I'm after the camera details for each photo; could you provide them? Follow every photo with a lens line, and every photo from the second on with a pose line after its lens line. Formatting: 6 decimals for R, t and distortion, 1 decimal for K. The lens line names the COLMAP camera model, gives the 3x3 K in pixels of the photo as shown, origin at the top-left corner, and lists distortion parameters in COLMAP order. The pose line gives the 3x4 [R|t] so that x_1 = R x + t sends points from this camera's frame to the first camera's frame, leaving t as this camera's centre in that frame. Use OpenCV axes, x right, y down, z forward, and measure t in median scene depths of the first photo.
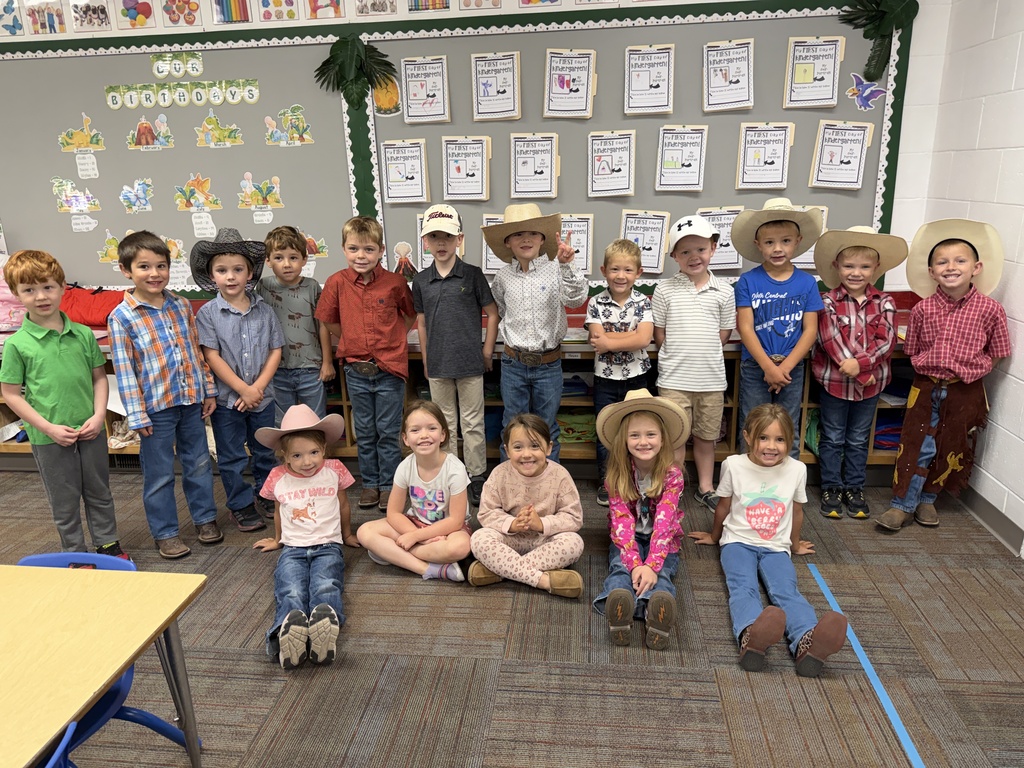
lens RADIAL K [[716.3, 0, 512.8], [0, 716.3, 388.6], [0, 0, 1]] dist [0.034910, -0.053638]
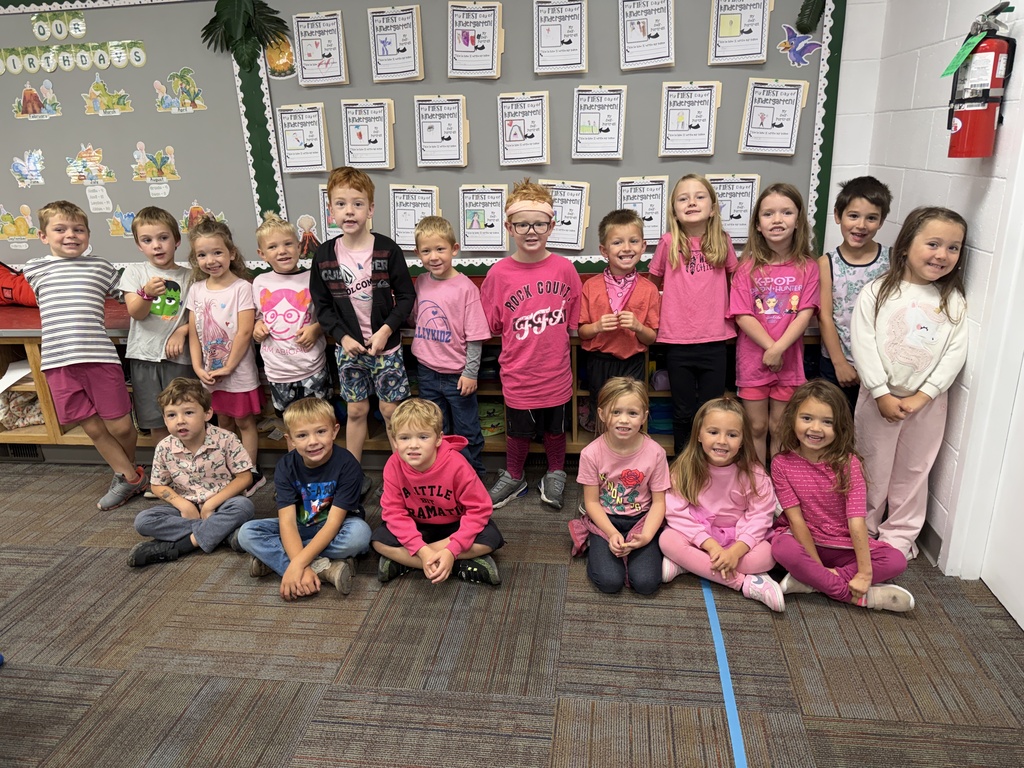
lens RADIAL K [[722.7, 0, 514.6], [0, 722.7, 387.6], [0, 0, 1]] dist [0.006636, -0.015476]
pose [[0.999704, 0.000151, -0.024338, 0.150858], [0.000829, 0.999189, 0.040251, -0.021164], [0.024324, -0.040259, 0.998893, 0.069134]]
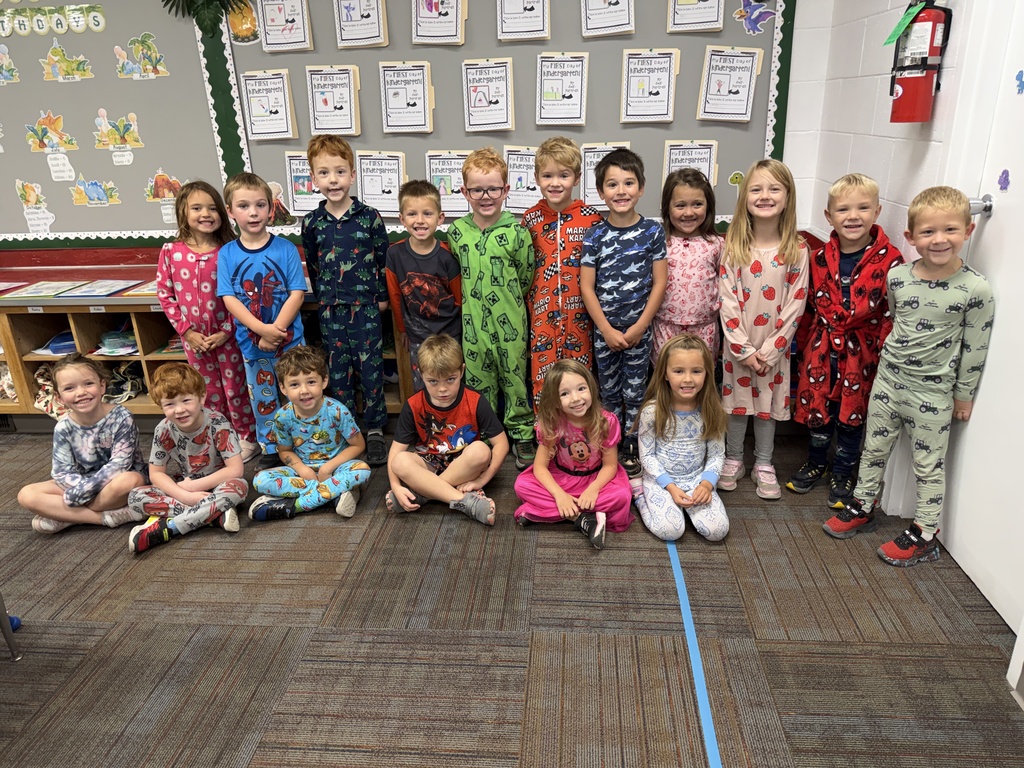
lens RADIAL K [[724.7, 0, 511.7], [0, 724.7, 388.7], [0, 0, 1]] dist [-0.001862, -0.004550]
pose [[0.999670, -0.015981, 0.020090, 0.145268], [0.014318, 0.996665, 0.080331, -0.009294], [-0.021307, -0.080016, 0.996566, 0.036193]]
